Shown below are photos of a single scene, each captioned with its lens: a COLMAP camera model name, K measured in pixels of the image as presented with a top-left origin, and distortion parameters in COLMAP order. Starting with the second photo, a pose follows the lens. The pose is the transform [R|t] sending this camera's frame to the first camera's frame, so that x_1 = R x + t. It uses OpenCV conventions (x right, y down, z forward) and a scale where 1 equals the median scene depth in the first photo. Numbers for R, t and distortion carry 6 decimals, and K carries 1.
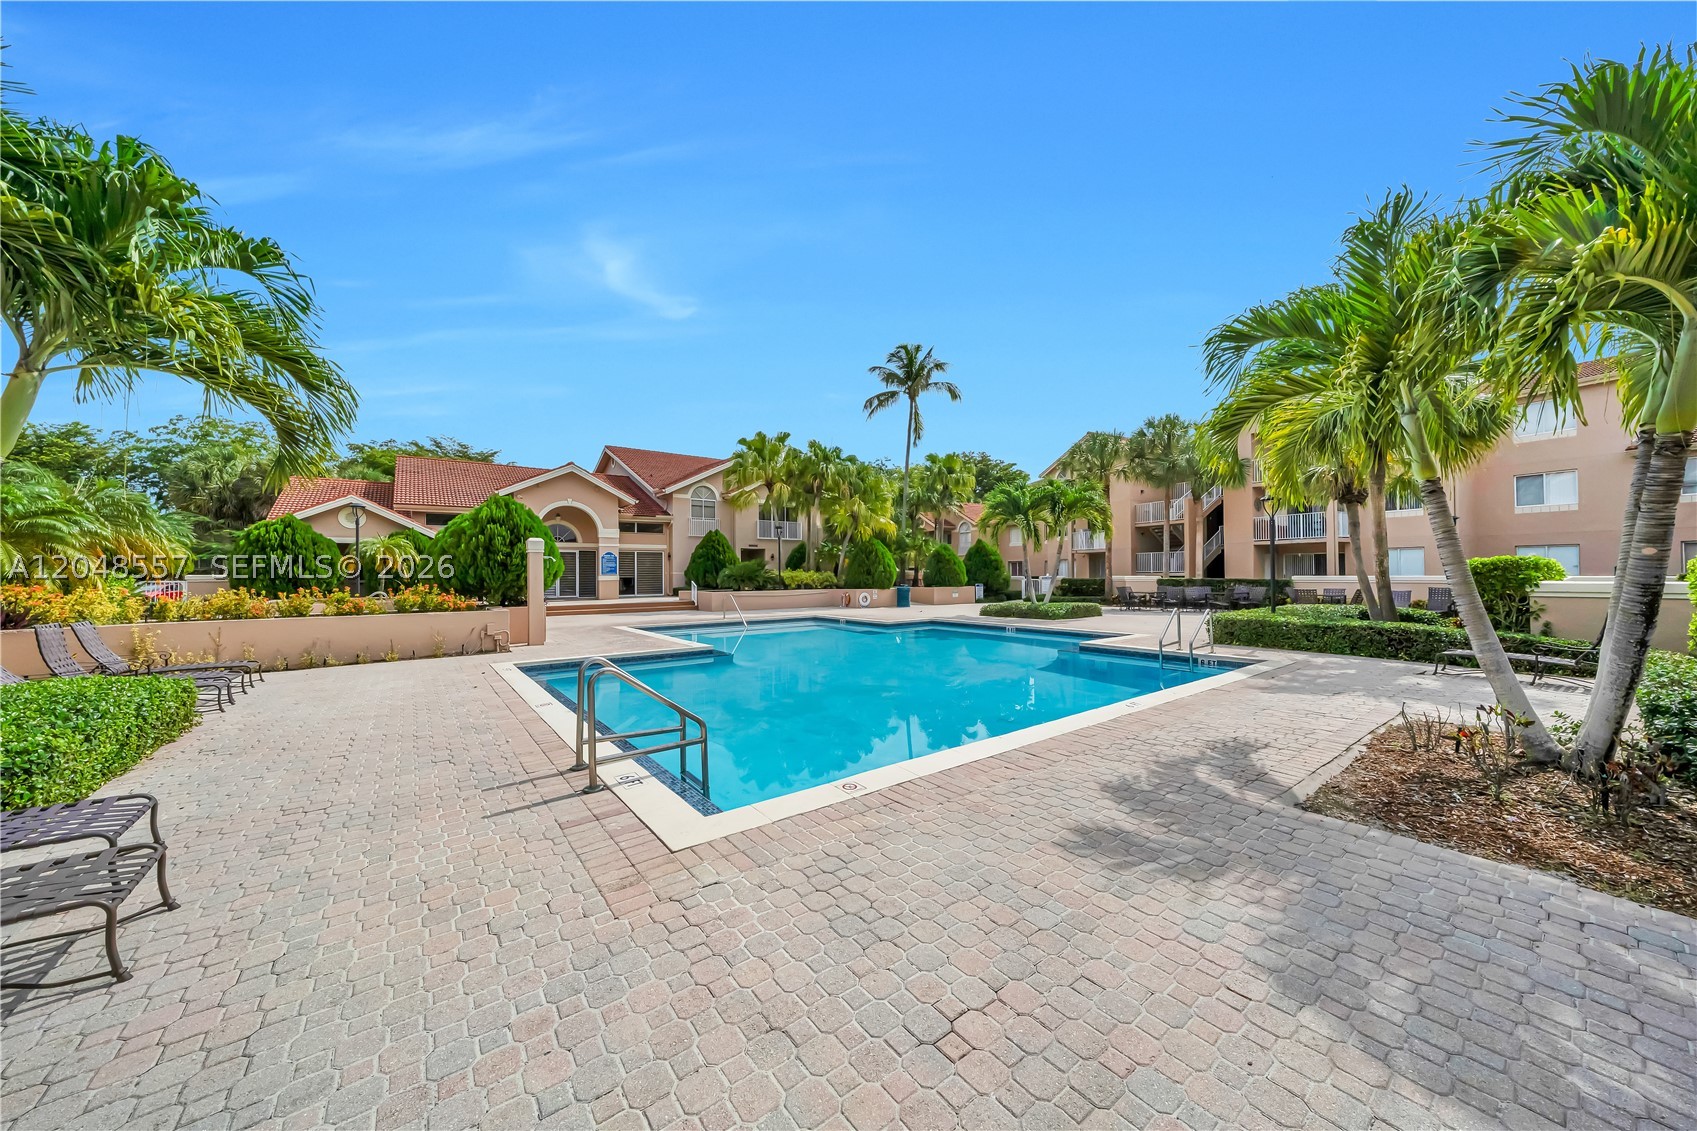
lens RADIAL K [[592.2, 0, 845.0], [0, 592.2, 571.2], [0, 0, 1]] dist [-0.001112, 0.000029]
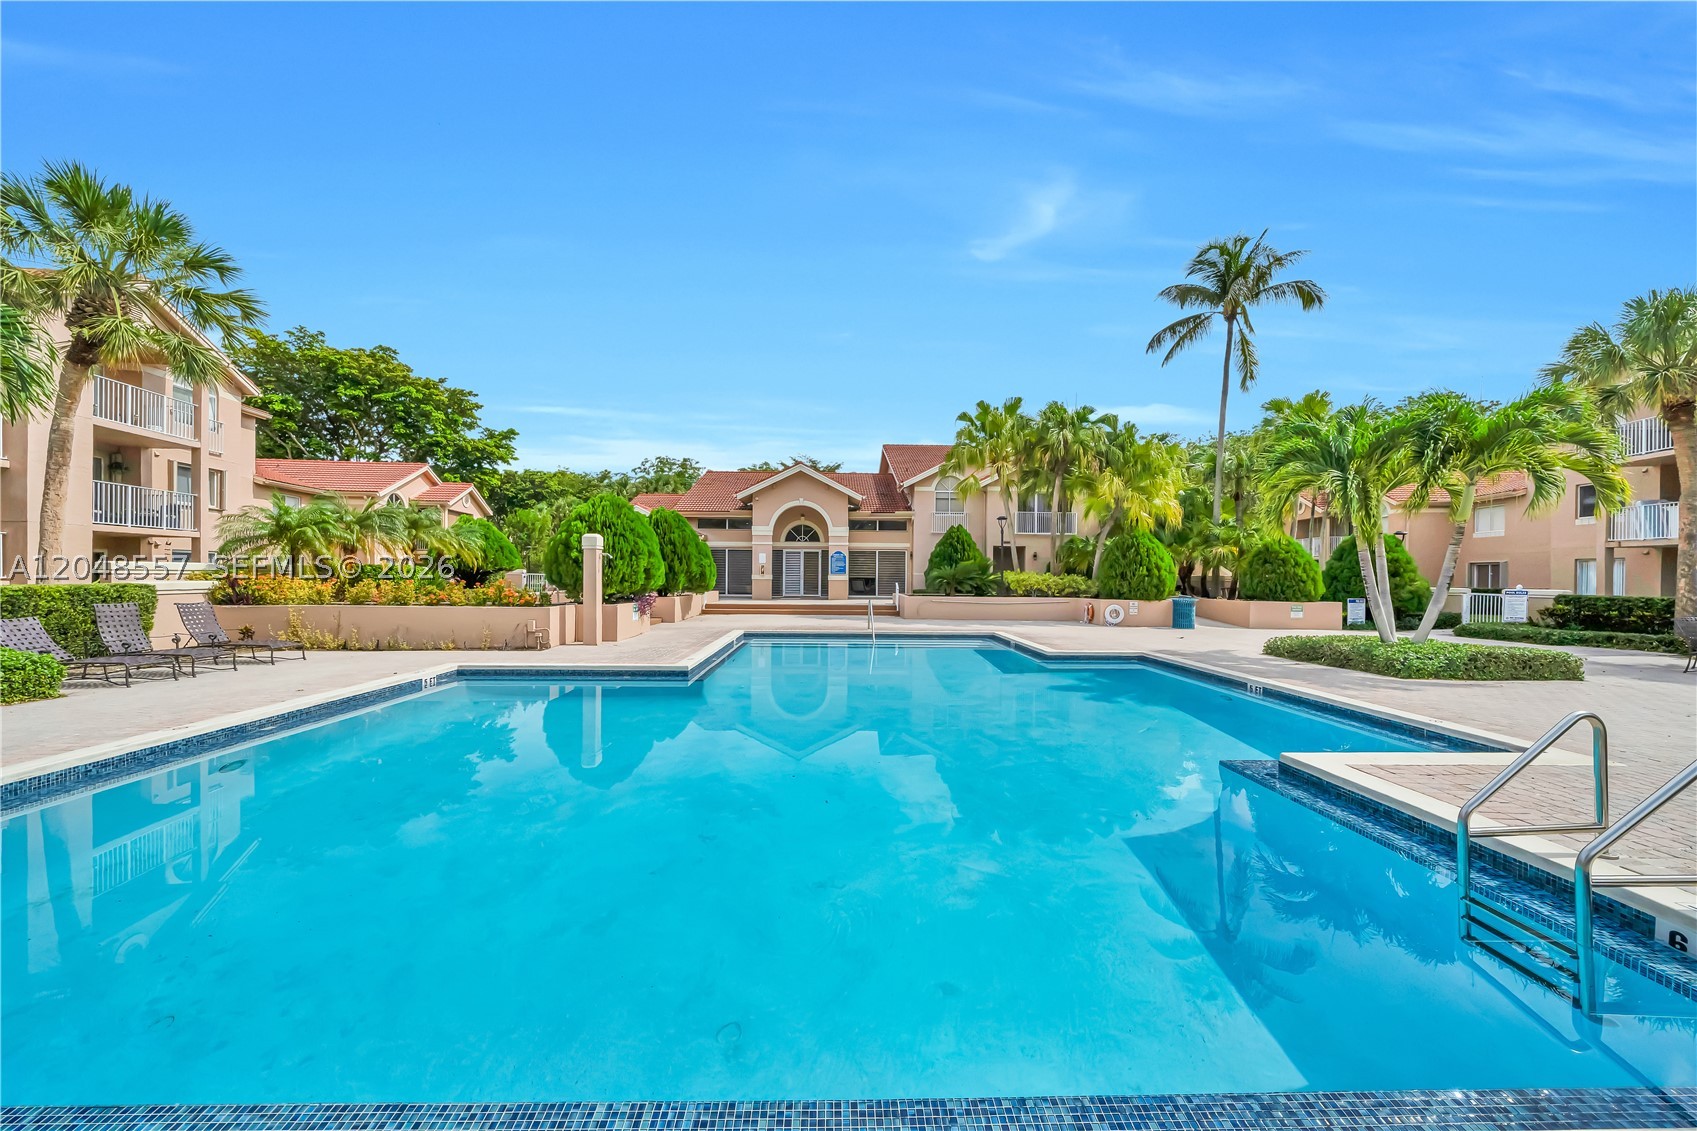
lens RADIAL K [[592.1, 0, 831.8], [0, 592.1, 580.1], [0, 0, 1]] dist [-0.000228, 0.000016]
pose [[0.808634, 0.020520, -0.587954, 0.161502], [-0.013367, 0.999774, 0.016508, -0.000465], [0.588160, -0.005490, 0.808726, 0.203611]]
